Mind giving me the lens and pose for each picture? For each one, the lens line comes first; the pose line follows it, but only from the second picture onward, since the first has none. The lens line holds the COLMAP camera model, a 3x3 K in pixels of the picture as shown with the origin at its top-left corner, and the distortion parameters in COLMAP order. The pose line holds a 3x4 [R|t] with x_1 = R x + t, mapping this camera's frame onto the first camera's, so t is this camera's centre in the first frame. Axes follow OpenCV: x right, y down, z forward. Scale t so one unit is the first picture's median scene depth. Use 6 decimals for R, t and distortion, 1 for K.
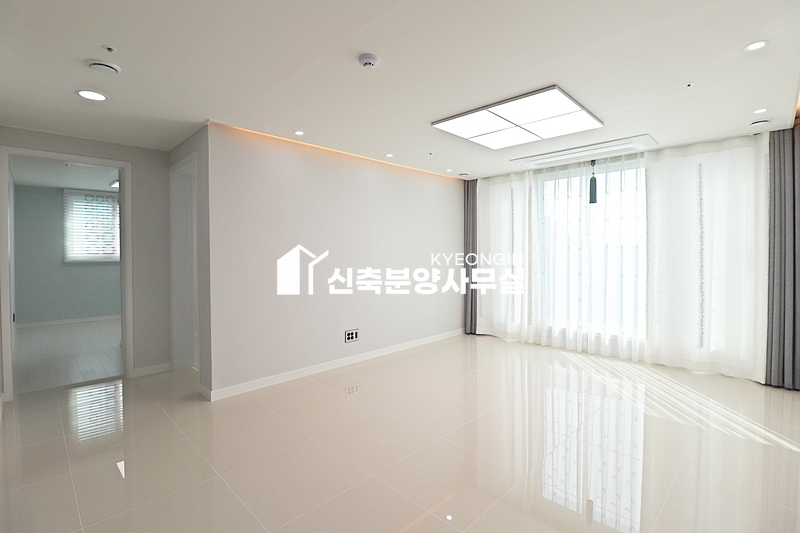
lens RADIAL K [[368.0, 0, 418.4], [0, 368.0, 253.1], [0, 0, 1]] dist [-0.002262, -0.008989]
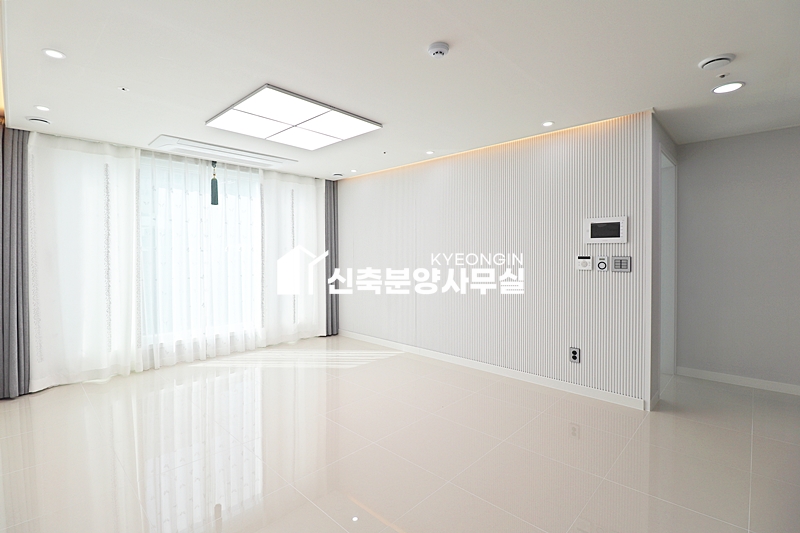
lens RADIAL K [[370.3, 0, 401.5], [0, 370.3, 257.0], [0, 0, 1]] dist [-0.003484, -0.008240]
pose [[0.015707, -0.005794, 0.999860, -0.520781], [0.008073, 0.999951, 0.005668, 0.003729], [-0.999844, 0.007983, 0.015753, 0.487586]]
